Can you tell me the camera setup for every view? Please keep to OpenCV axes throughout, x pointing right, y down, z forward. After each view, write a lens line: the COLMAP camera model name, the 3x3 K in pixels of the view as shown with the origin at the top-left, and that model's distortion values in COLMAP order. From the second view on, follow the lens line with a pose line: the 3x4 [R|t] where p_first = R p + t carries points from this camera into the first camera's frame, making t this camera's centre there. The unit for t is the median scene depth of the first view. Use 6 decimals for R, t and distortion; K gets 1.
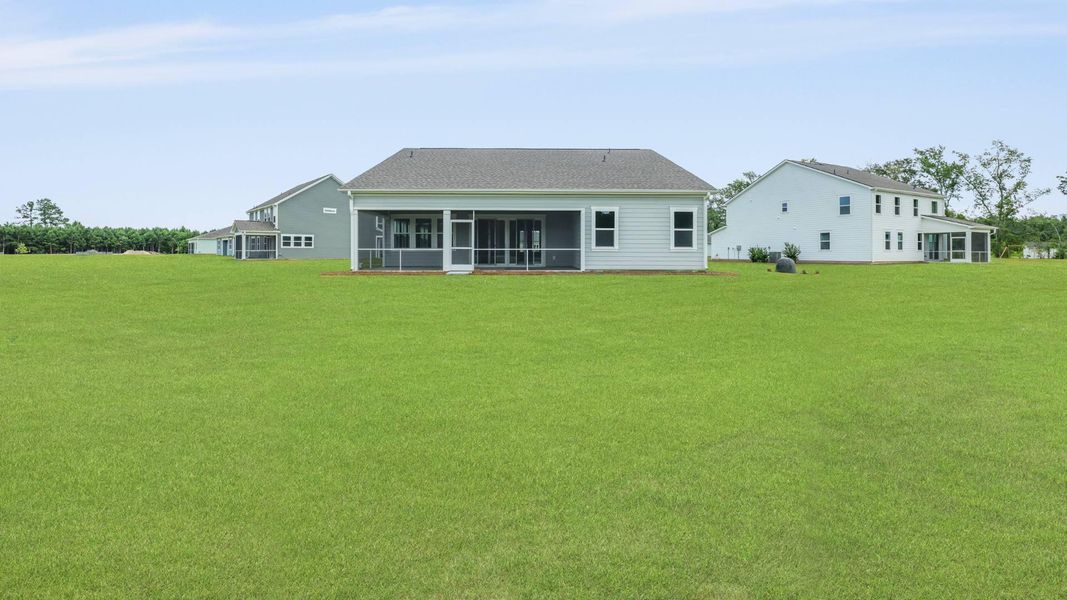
lens RADIAL K [[434.4, 0, 517.3], [0, 434.4, 282.1], [0, 0, 1]] dist [-0.001175, -0.000652]
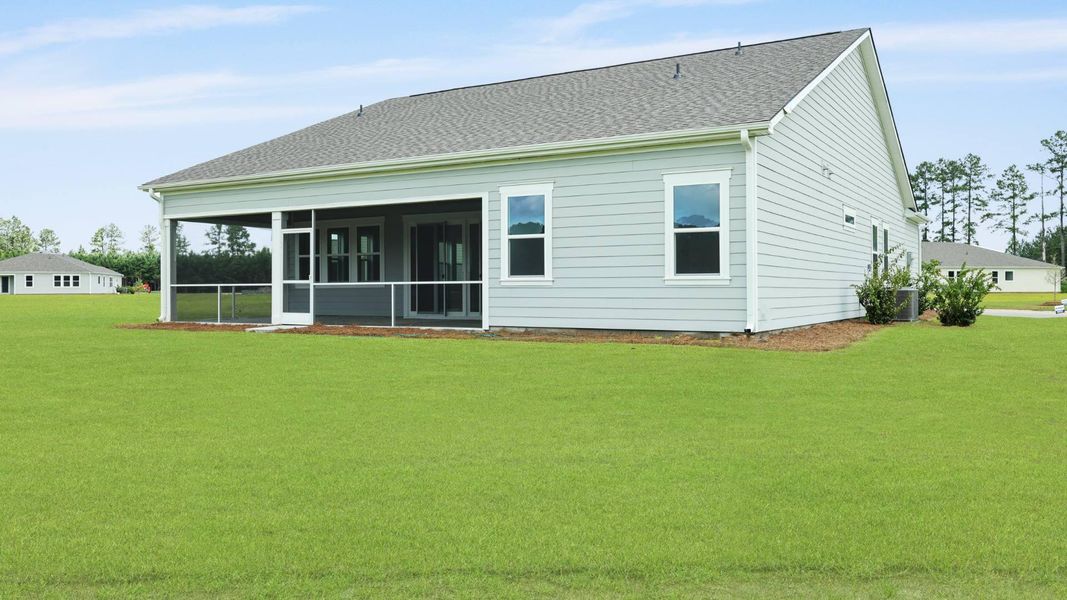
lens RADIAL K [[865.4, 0, 521.8], [0, 865.4, 289.7], [0, 0, 1]] dist [-0.003062, -0.008515]
pose [[0.857055, -0.005314, -0.515198, 0.647616], [-0.028858, 0.997882, -0.058299, -0.015673], [0.514416, 0.064833, 0.855086, 0.246288]]
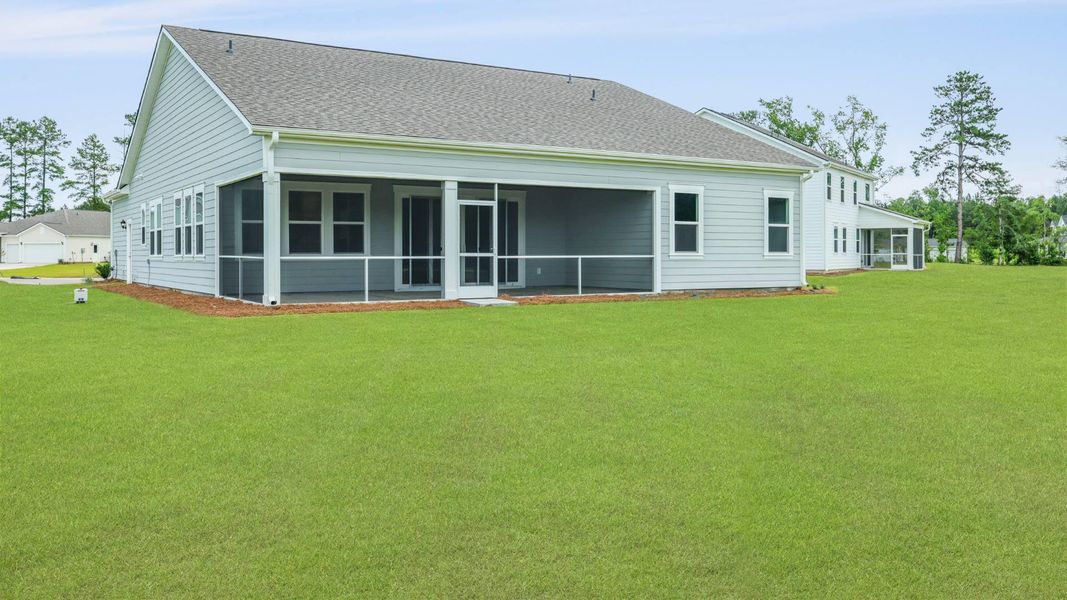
lens RADIAL K [[950.5, 0, 525.3], [0, 950.5, 263.5], [0, 0, 1]] dist [0.005434, 0.006285]
pose [[0.839195, -0.008401, 0.543766, -0.698038], [0.040780, 0.998038, -0.047517, -0.011679], [-0.542299, 0.062051, 0.837891, 0.019740]]
